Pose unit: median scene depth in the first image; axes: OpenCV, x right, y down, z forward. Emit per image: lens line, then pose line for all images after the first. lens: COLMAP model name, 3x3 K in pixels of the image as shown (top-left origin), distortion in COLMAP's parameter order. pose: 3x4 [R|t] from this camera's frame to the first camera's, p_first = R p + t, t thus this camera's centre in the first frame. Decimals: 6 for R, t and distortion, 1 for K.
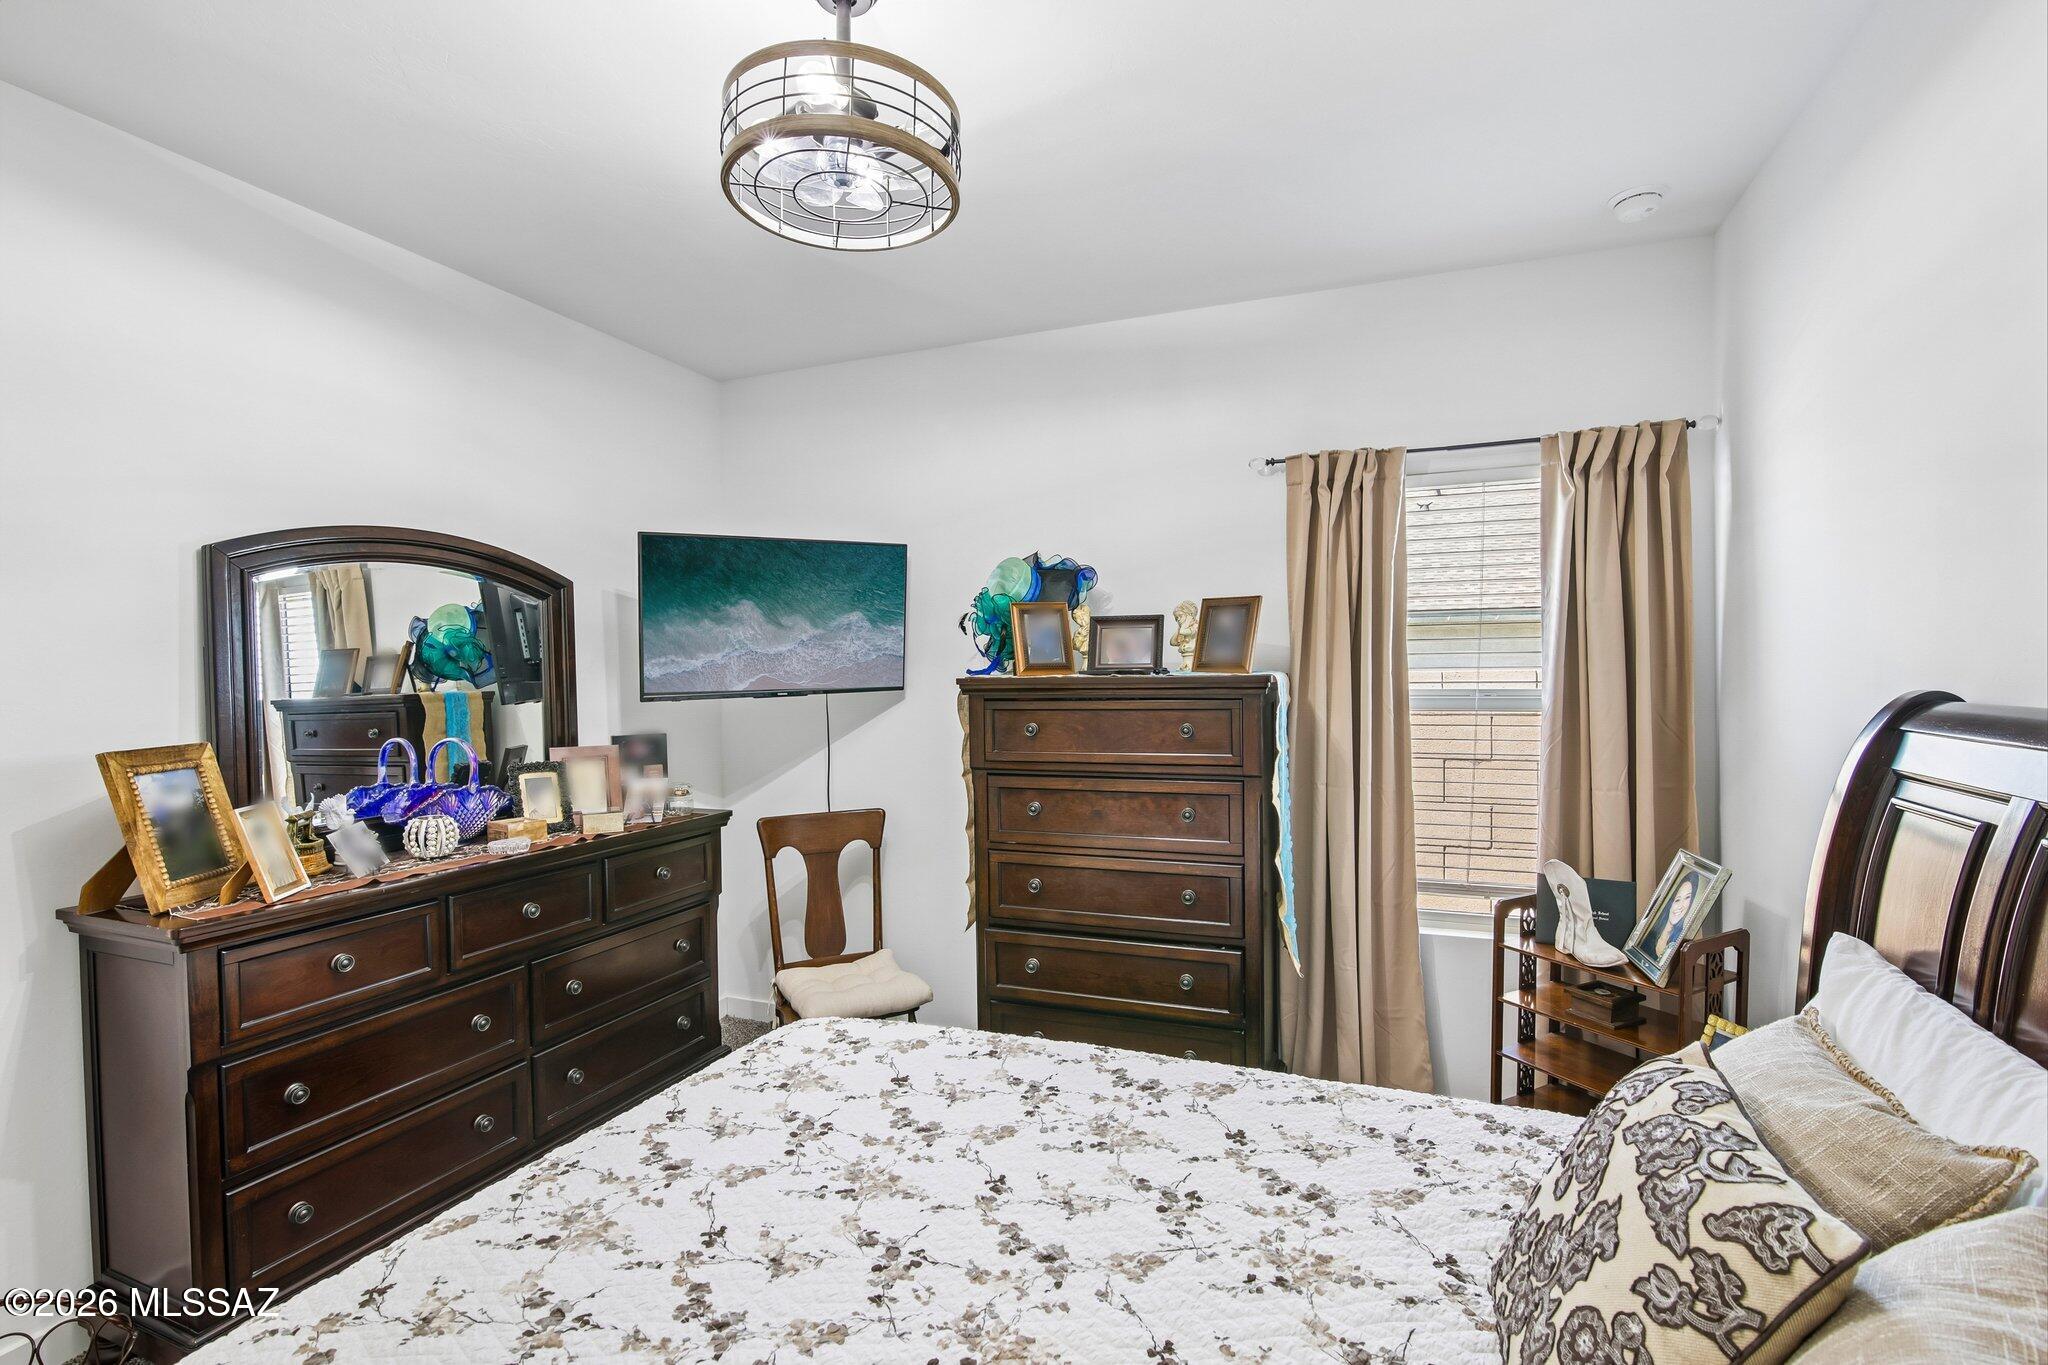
lens RADIAL K [[937.8, 0, 1024.0], [0, 937.8, 682.5], [0, 0, 1]] dist [-0.002006, -0.000396]
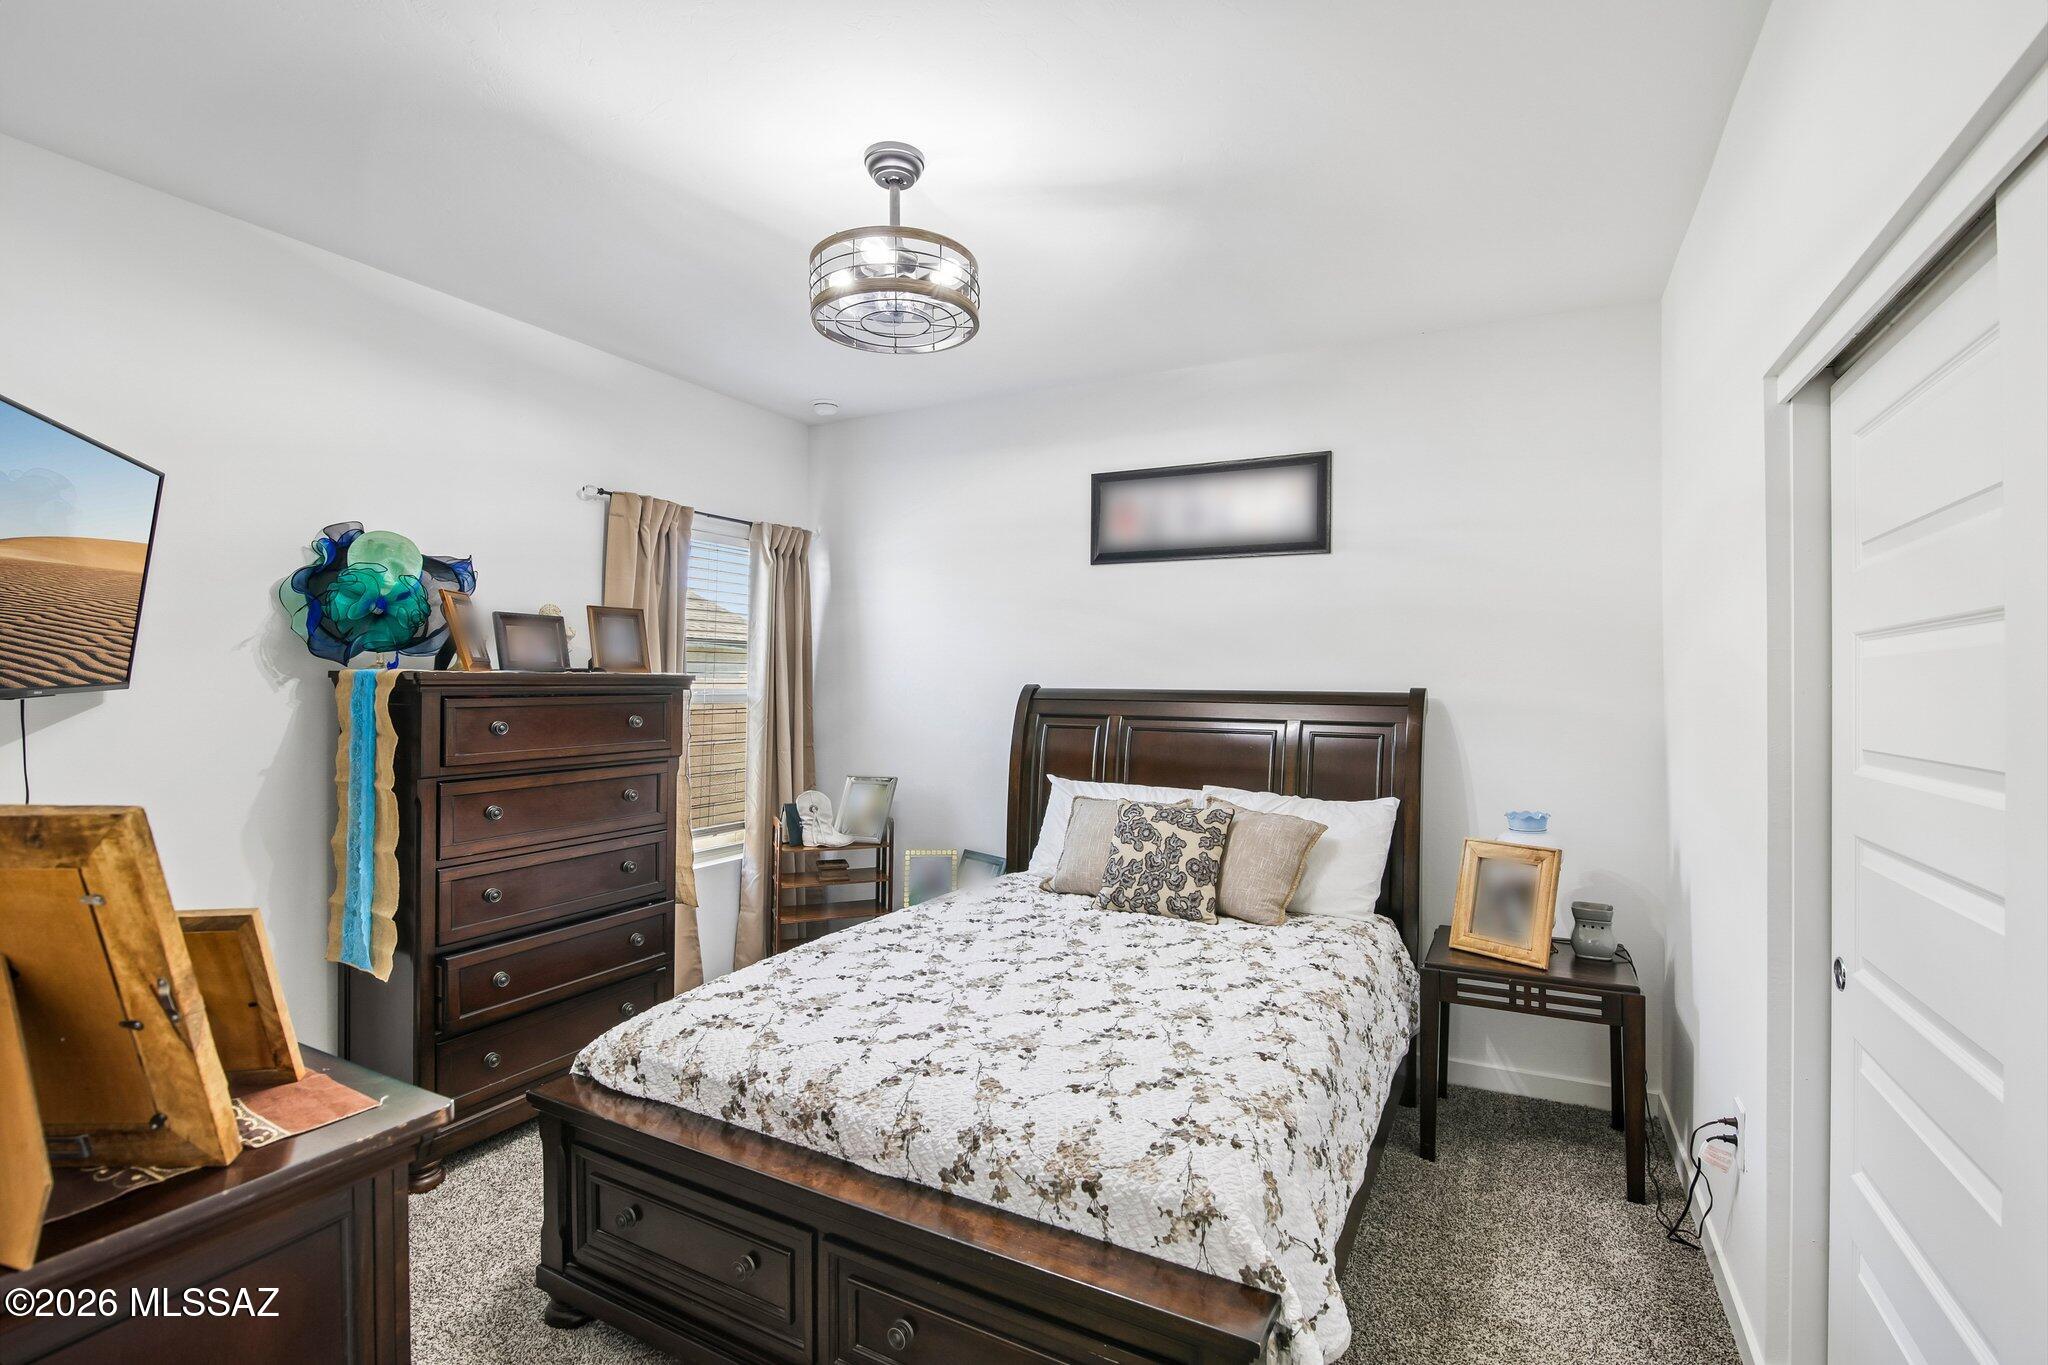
lens RADIAL K [[937.8, 0, 1024.0], [0, 937.8, 682.5], [0, 0, 1]] dist [-0.002006, -0.000396]
pose [[0.109044, 0.012953, 0.993952, -1.030406], [0.008110, 0.999870, -0.013920, 0.026336], [-0.994004, 0.009579, 0.108925, 0.445019]]
